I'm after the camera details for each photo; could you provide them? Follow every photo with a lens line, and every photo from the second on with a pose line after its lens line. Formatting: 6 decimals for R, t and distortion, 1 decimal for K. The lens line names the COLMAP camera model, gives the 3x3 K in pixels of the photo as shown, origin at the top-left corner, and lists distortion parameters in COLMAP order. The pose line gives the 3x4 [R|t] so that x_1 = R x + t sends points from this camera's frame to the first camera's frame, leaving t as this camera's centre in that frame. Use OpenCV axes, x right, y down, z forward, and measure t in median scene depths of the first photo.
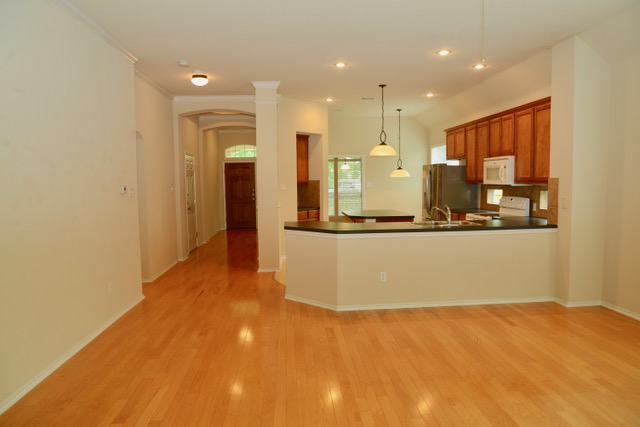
lens RADIAL K [[439.0, 0, 319.7], [0, 439.0, 215.5], [0, 0, 1]] dist [-0.071261, 0.023777]
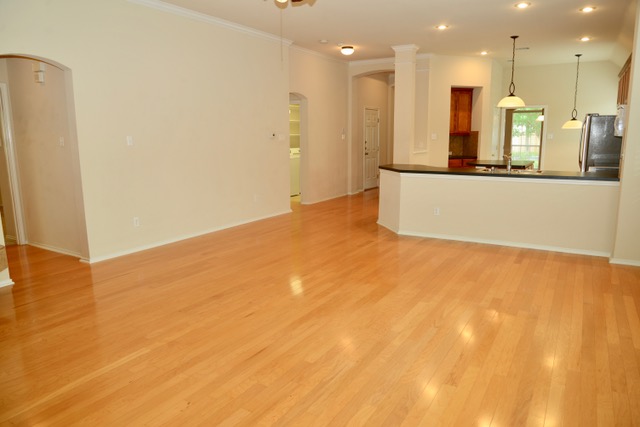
lens RADIAL K [[439.0, 0, 317.9], [0, 439.0, 212.6], [0, 0, 1]] dist [-0.071261, 0.023777]
pose [[0.812928, 0.106704, -0.572505, 0.409367], [-0.047836, 0.991984, 0.116962, 0.014139], [0.580396, -0.067695, 0.811516, -0.111946]]
